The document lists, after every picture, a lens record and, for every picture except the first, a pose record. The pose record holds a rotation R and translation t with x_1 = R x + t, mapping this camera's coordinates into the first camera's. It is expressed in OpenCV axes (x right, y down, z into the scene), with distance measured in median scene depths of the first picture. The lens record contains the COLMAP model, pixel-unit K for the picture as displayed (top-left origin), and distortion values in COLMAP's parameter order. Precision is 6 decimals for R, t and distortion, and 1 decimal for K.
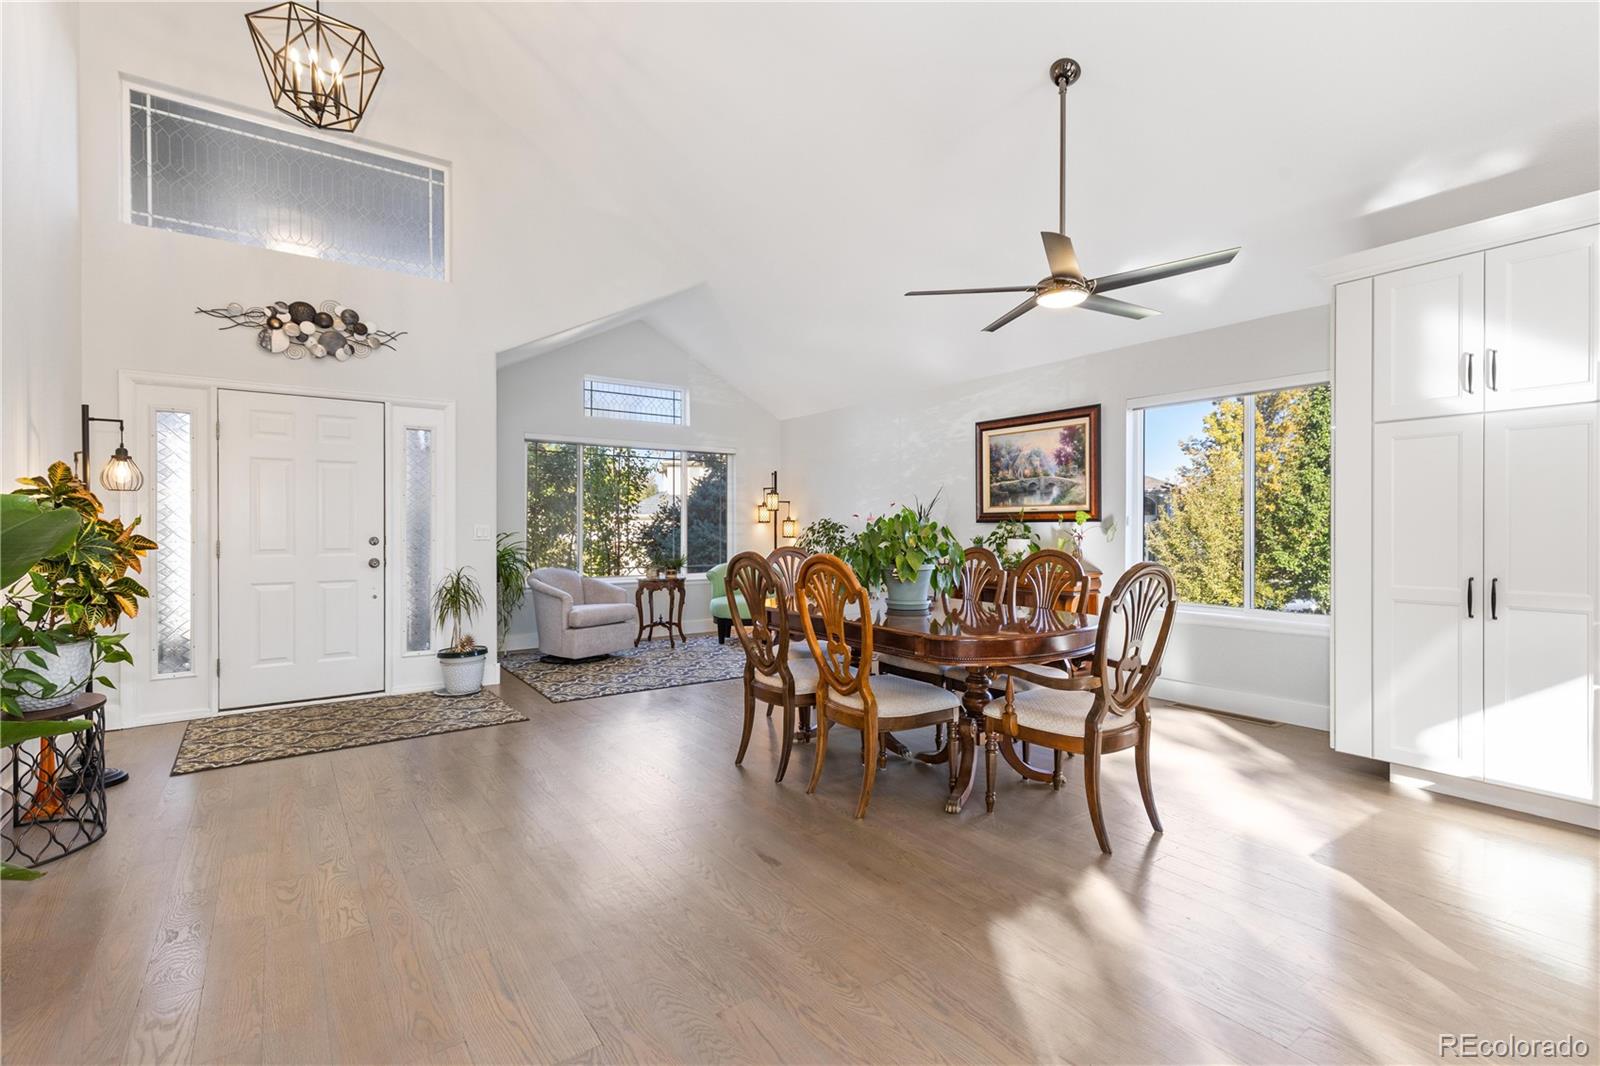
lens RADIAL K [[734.5, 0, 789.9], [0, 734.5, 535.7], [0, 0, 1]] dist [0.008026, -0.000493]
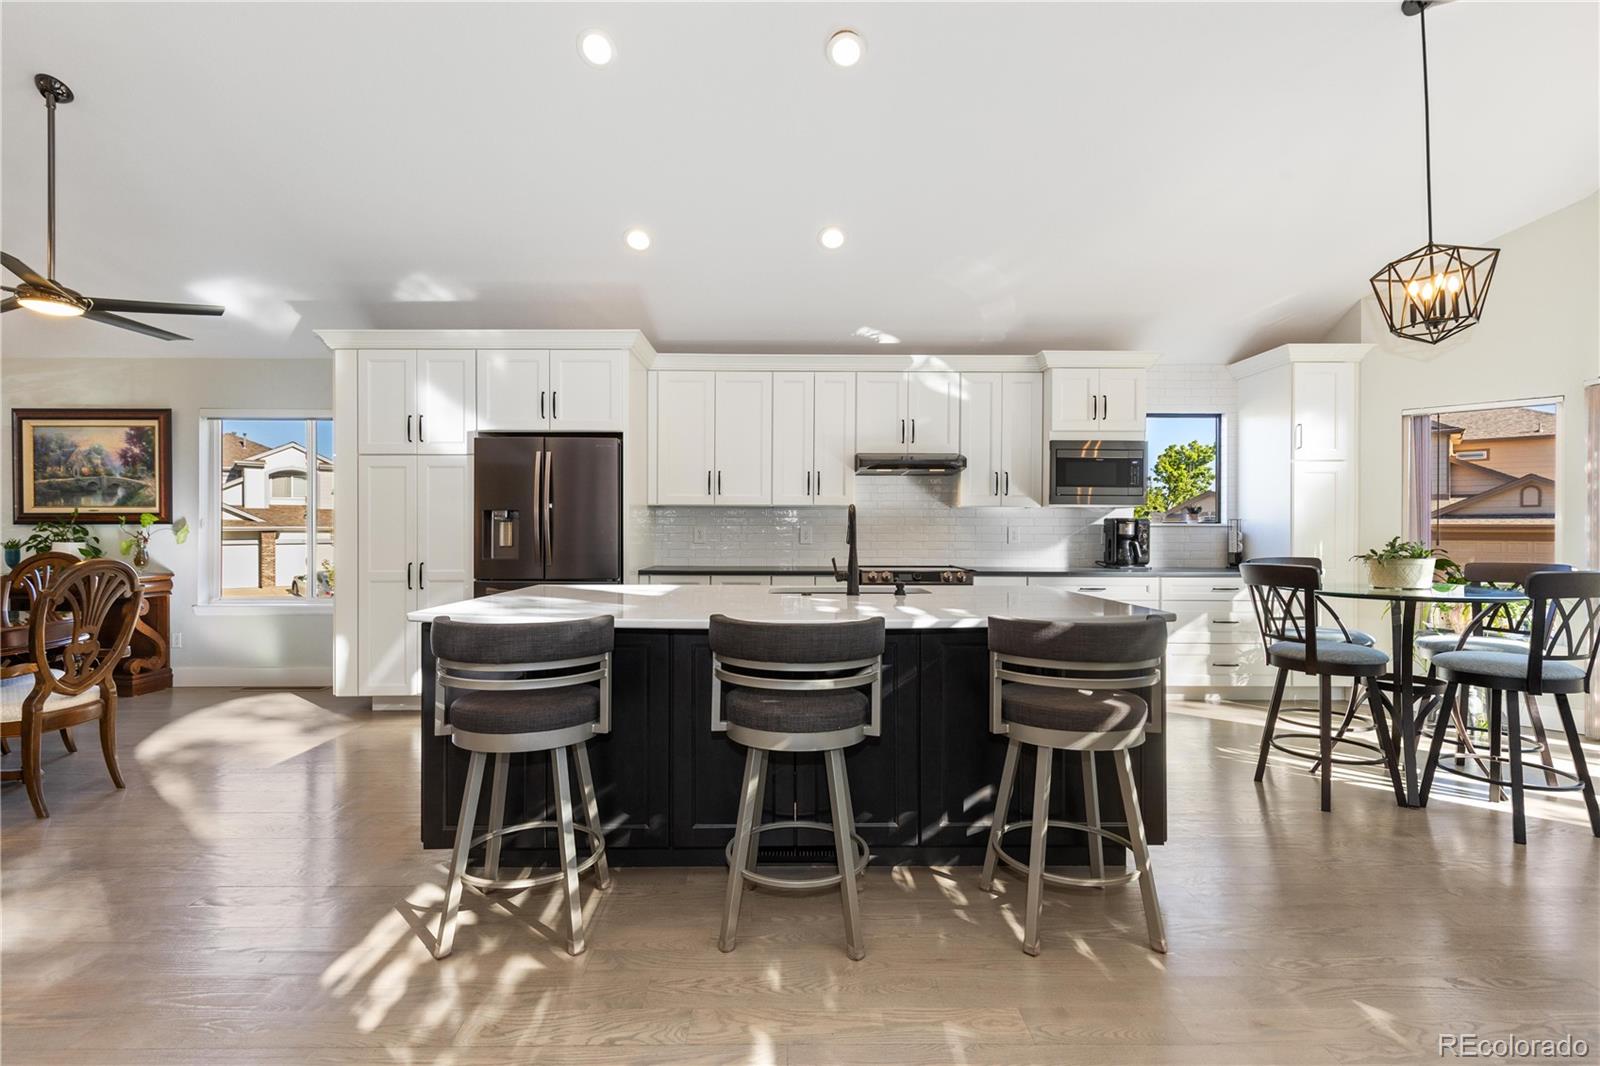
lens RADIAL K [[734.5, 0, 787.9], [0, 734.5, 532.7], [0, 0, 1]] dist [0.008026, -0.000493]
pose [[0.572850, -0.000707, 0.819660, 0.078727], [0.008261, 0.999954, -0.004911, 0.005013], [-0.819618, 0.009585, 0.572830, -0.308205]]
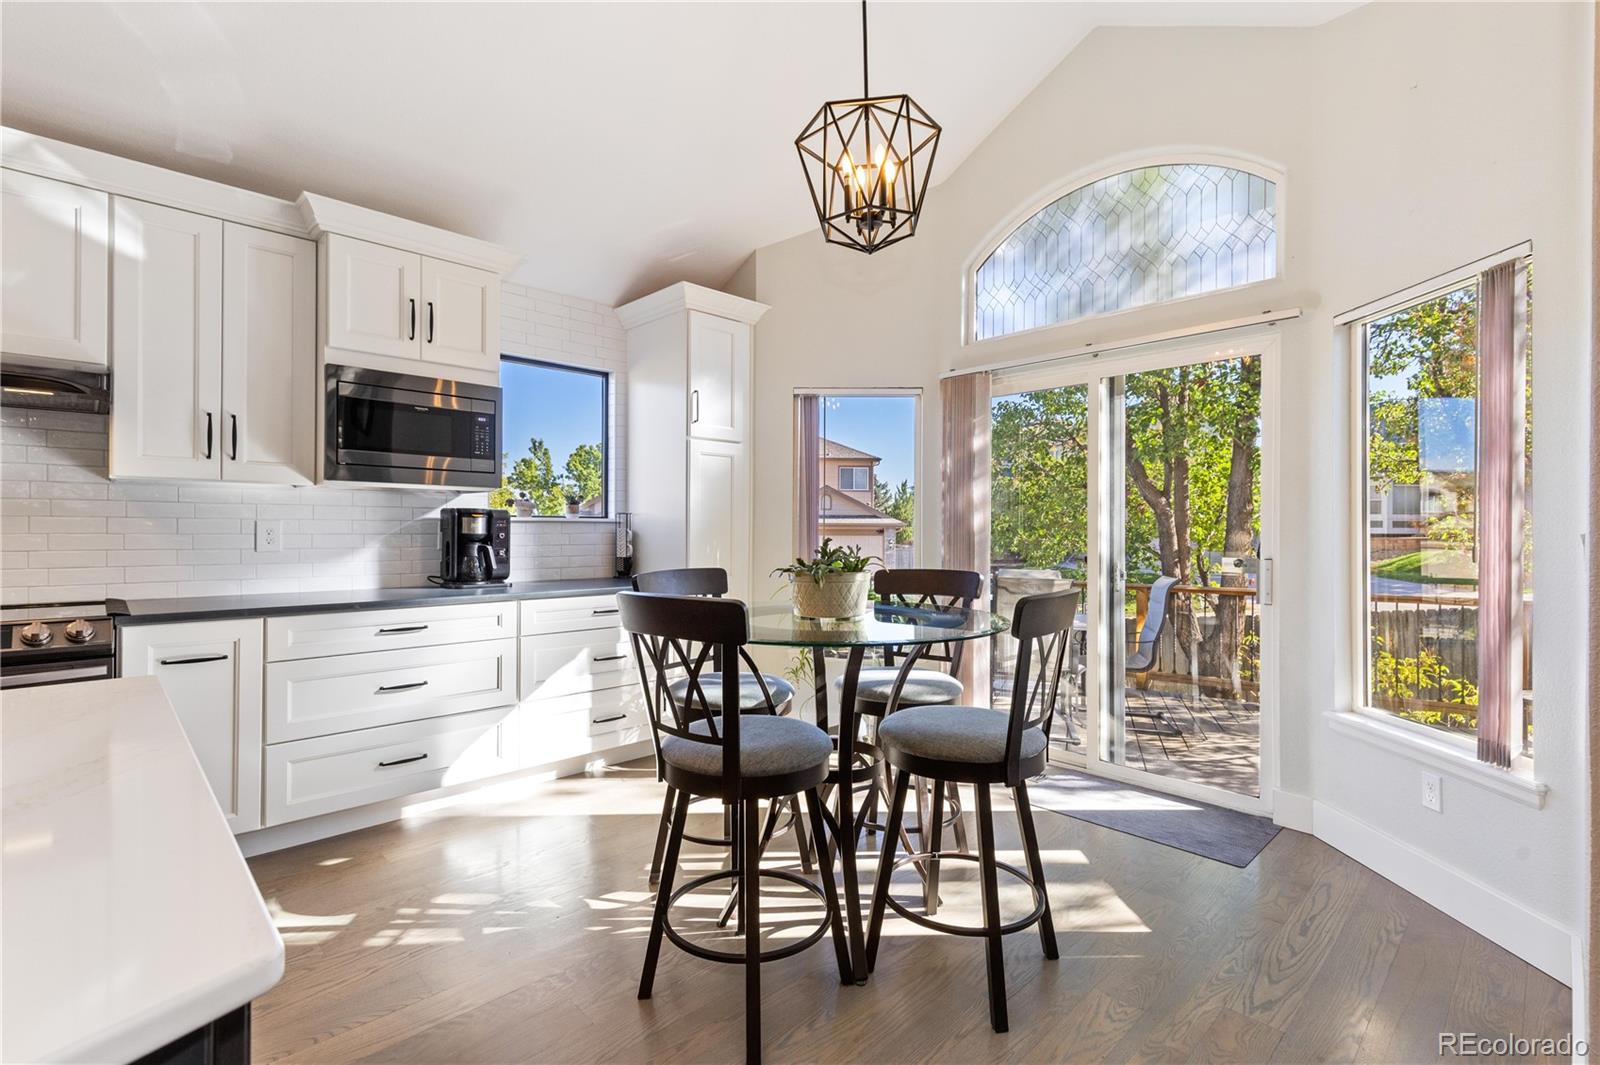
lens RADIAL K [[734.5, 0, 797.0], [0, 734.5, 531.1], [0, 0, 1]] dist [0.008026, -0.000493]
pose [[-0.151236, -0.003700, 0.988491, 0.517022], [0.007613, 0.999959, 0.004908, 0.002587], [-0.988468, 0.008268, -0.151202, -0.292799]]
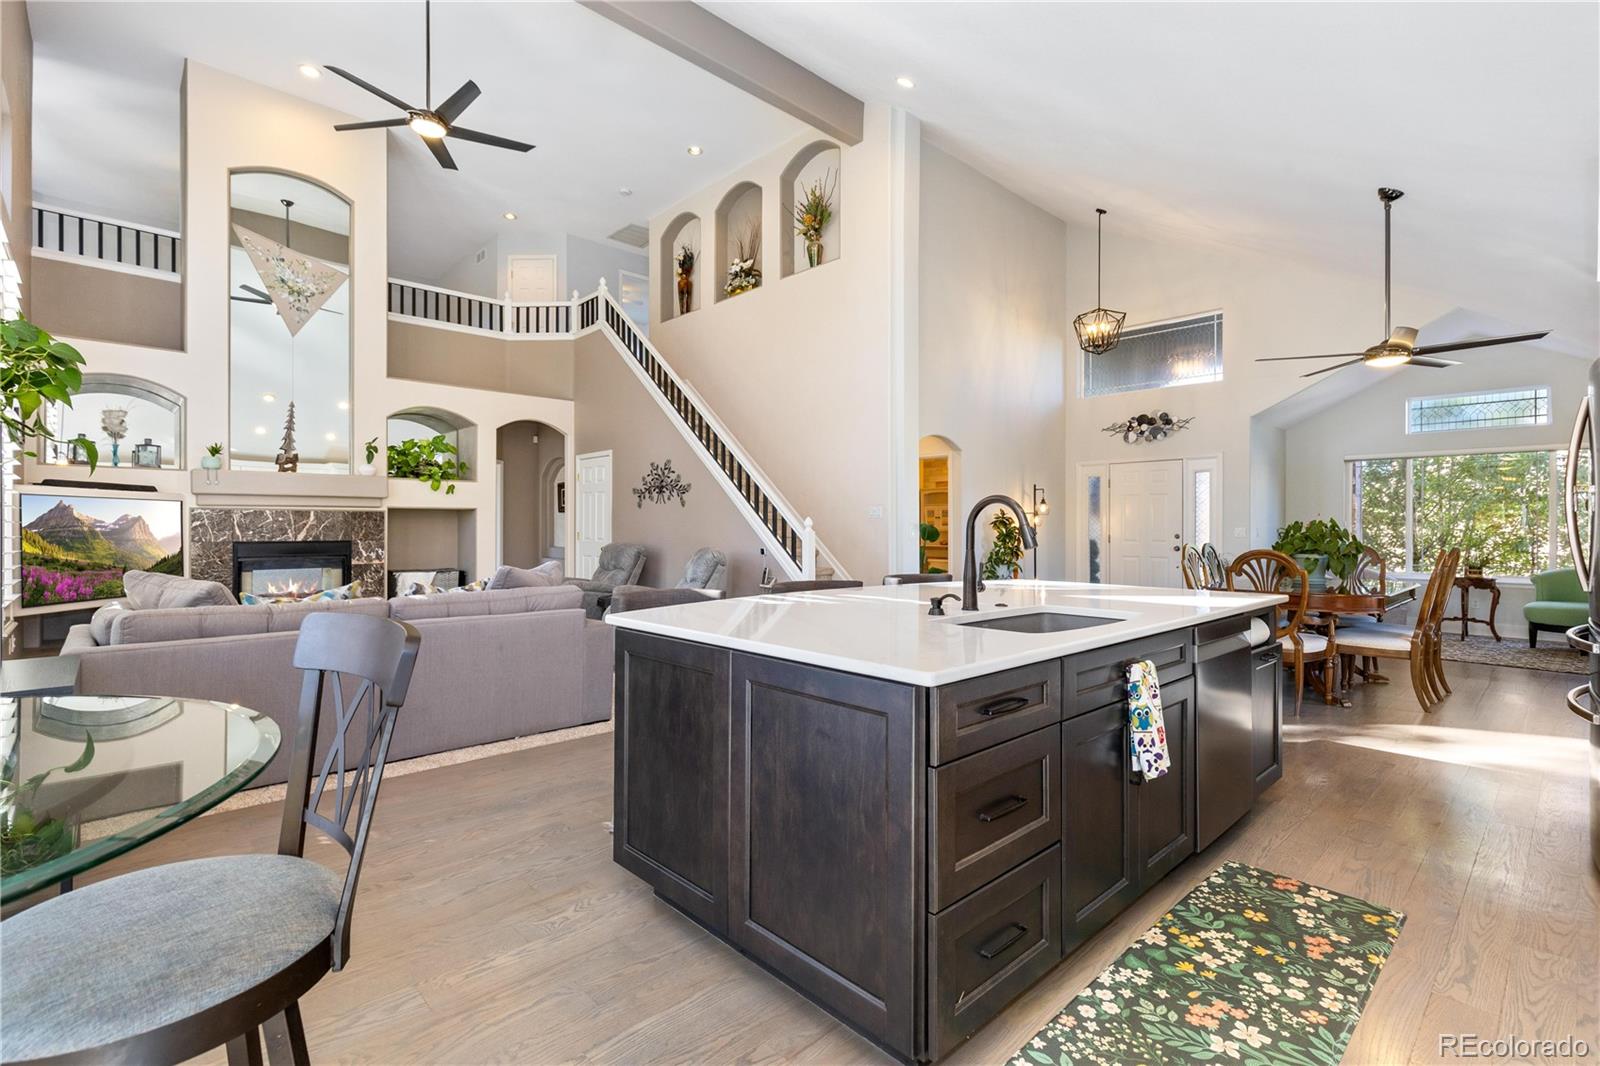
lens RADIAL K [[734.5, 0, 796.2], [0, 734.5, 521.8], [0, 0, 1]] dist [0.008026, -0.000493]
pose [[0.137606, -0.007294, -0.990460, 1.120337], [-0.013392, 0.999868, -0.009224, 0.000721], [0.990396, 0.014533, 0.137490, -0.179834]]
